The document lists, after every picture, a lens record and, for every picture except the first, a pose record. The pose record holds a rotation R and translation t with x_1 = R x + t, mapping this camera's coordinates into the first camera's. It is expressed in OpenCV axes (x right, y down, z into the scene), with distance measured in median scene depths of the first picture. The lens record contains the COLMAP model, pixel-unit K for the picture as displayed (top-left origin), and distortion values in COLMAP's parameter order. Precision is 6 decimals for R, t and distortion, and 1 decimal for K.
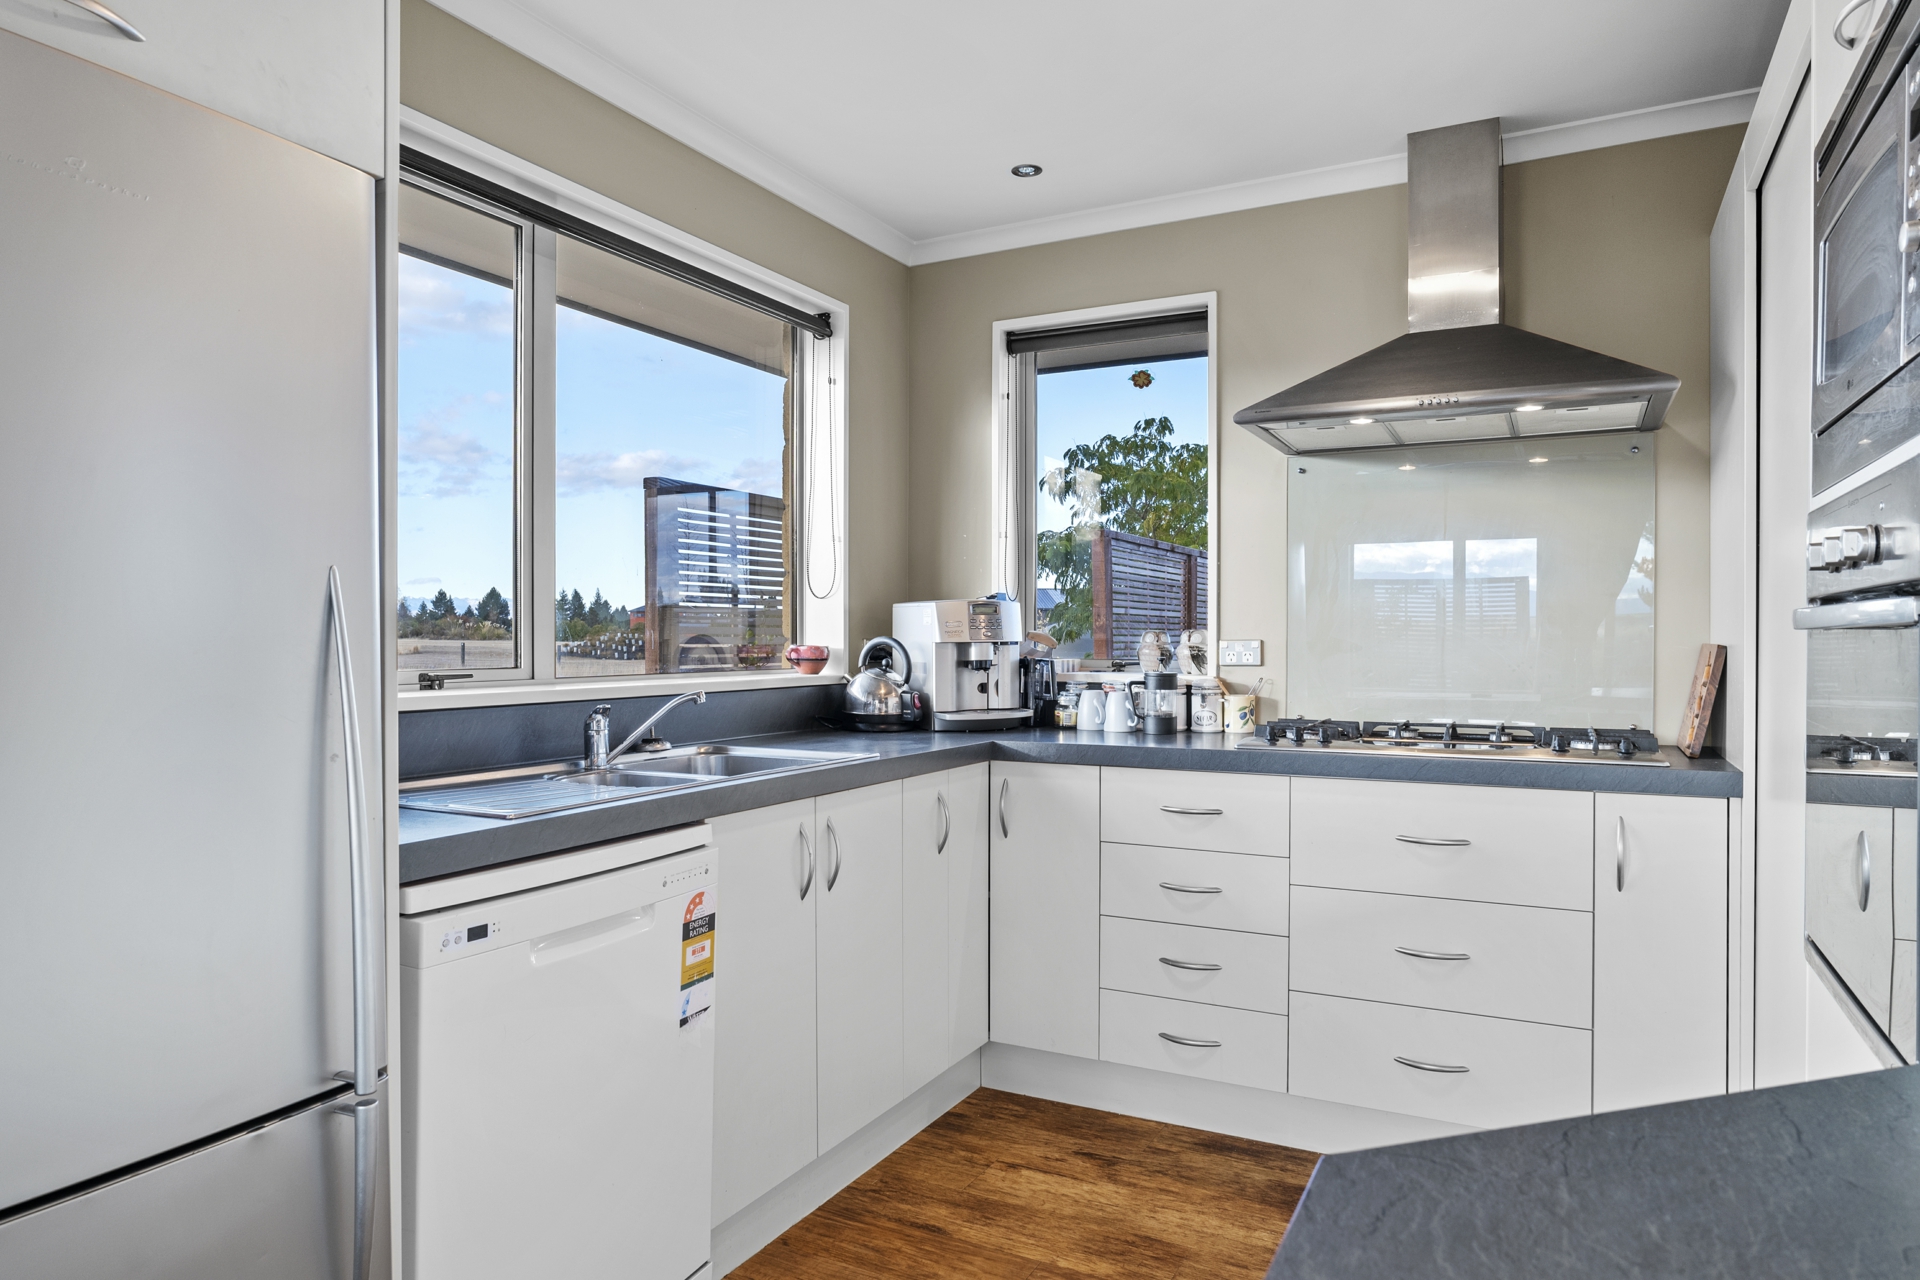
lens RADIAL K [[1160.7, 0, 962.7], [0, 1160.7, 640.9], [0, 0, 1]] dist [0.006969, 0.004271]
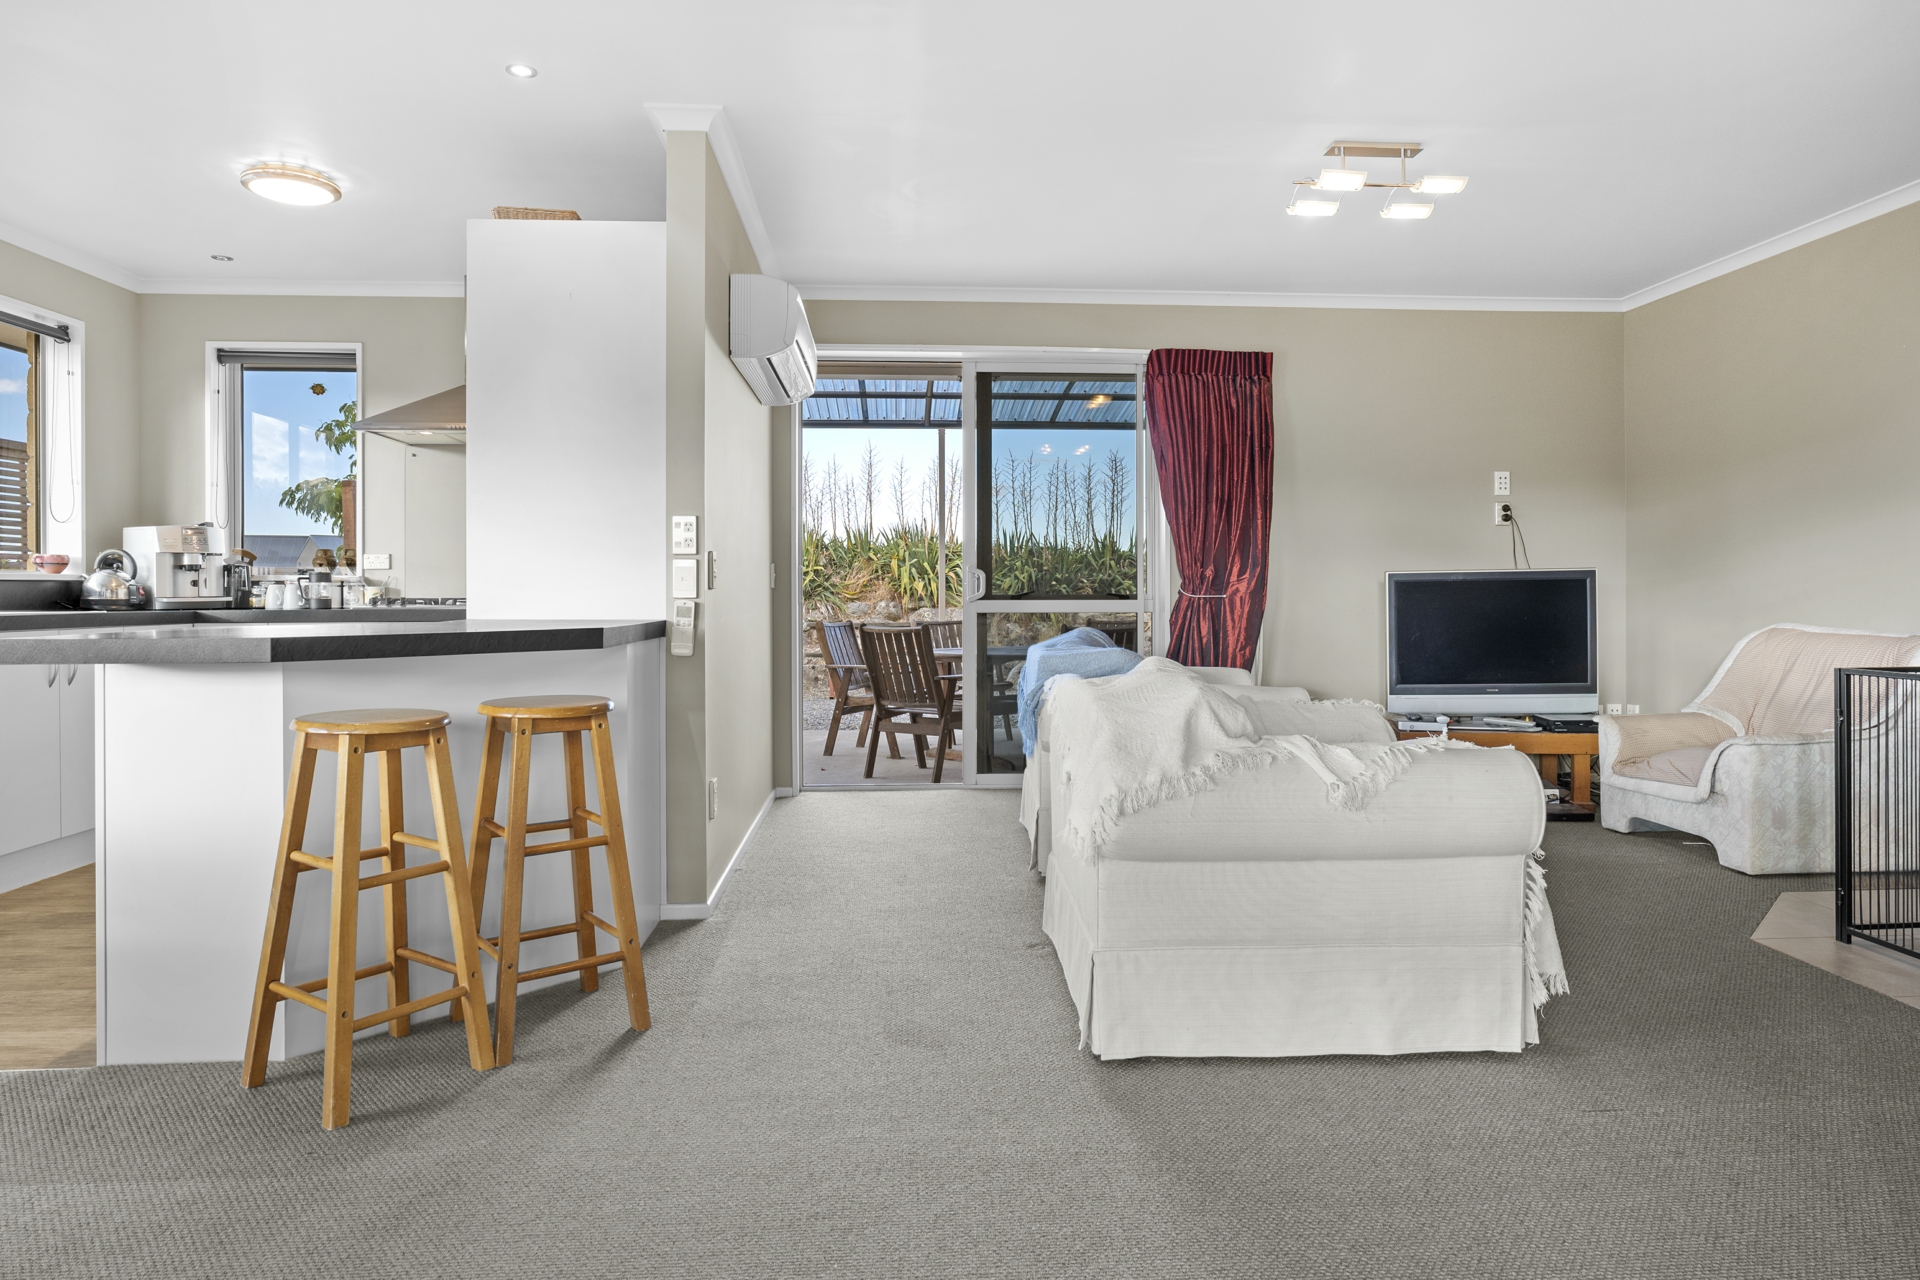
lens RADIAL K [[1160.7, 0, 945.5], [0, 1160.7, 595.4], [0, 0, 1]] dist [0.006969, 0.004271]
pose [[0.864902, -0.004204, 0.501924, 0.103675], [0.004099, 0.999991, 0.001314, 0.059046], [-0.501925, 0.000921, 0.864911, -0.841113]]
